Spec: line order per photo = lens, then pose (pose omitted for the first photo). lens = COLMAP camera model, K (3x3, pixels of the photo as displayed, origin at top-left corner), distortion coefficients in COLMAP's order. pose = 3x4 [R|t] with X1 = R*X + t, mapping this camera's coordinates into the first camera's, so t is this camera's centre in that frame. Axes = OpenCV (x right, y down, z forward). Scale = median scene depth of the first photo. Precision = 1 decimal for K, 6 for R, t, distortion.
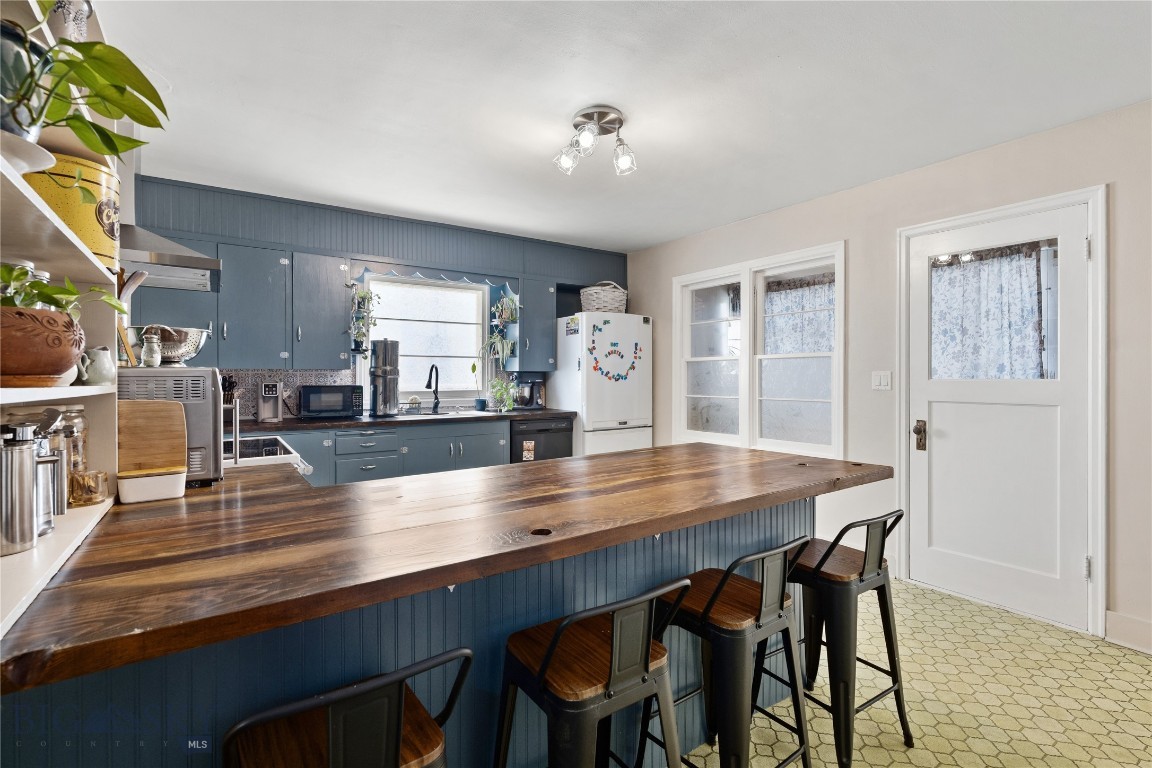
lens RADIAL K [[513.3, 0, 568.9], [0, 513.3, 391.0], [0, 0, 1]] dist [0.003946, 0.000319]
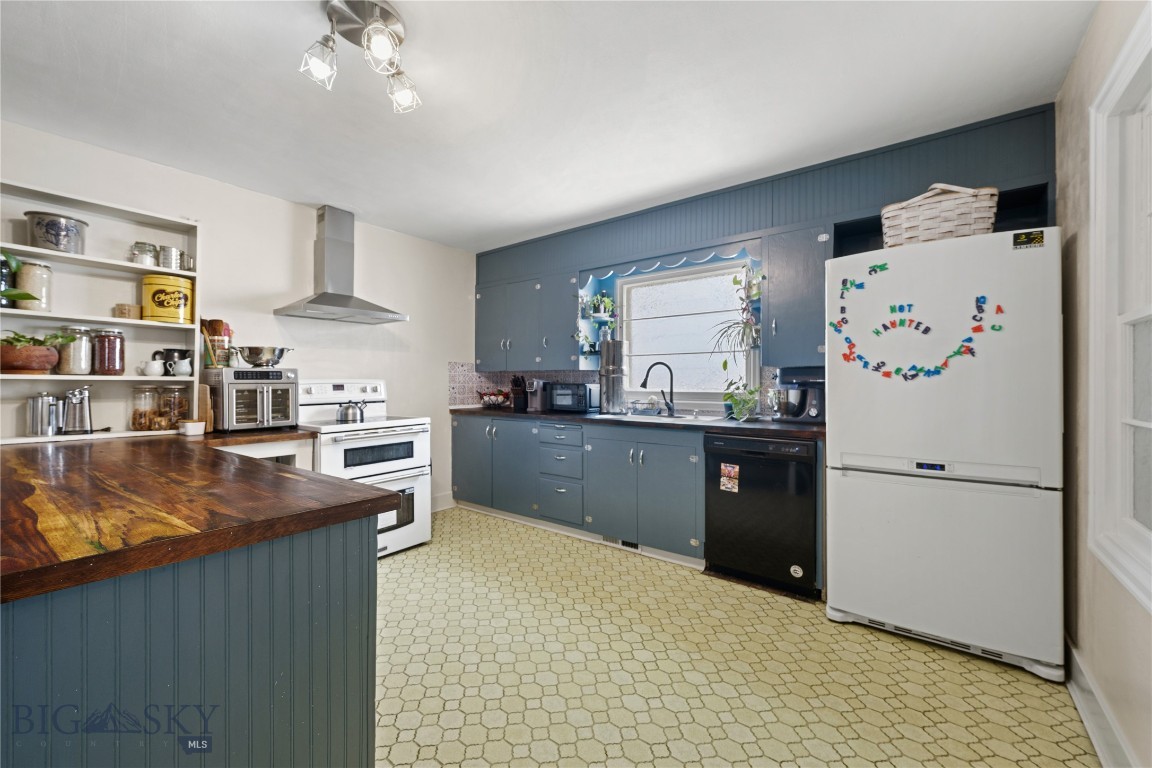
lens RADIAL K [[459.6, 0, 577.1], [0, 459.6, 385.5], [0, 0, 1]] dist [0.001215, -0.000504]
pose [[0.309431, 0.006858, -0.950897, 0.432785], [-0.027205, 0.999629, -0.001644, -0.004372], [0.950533, 0.026377, 0.309503, 0.563571]]
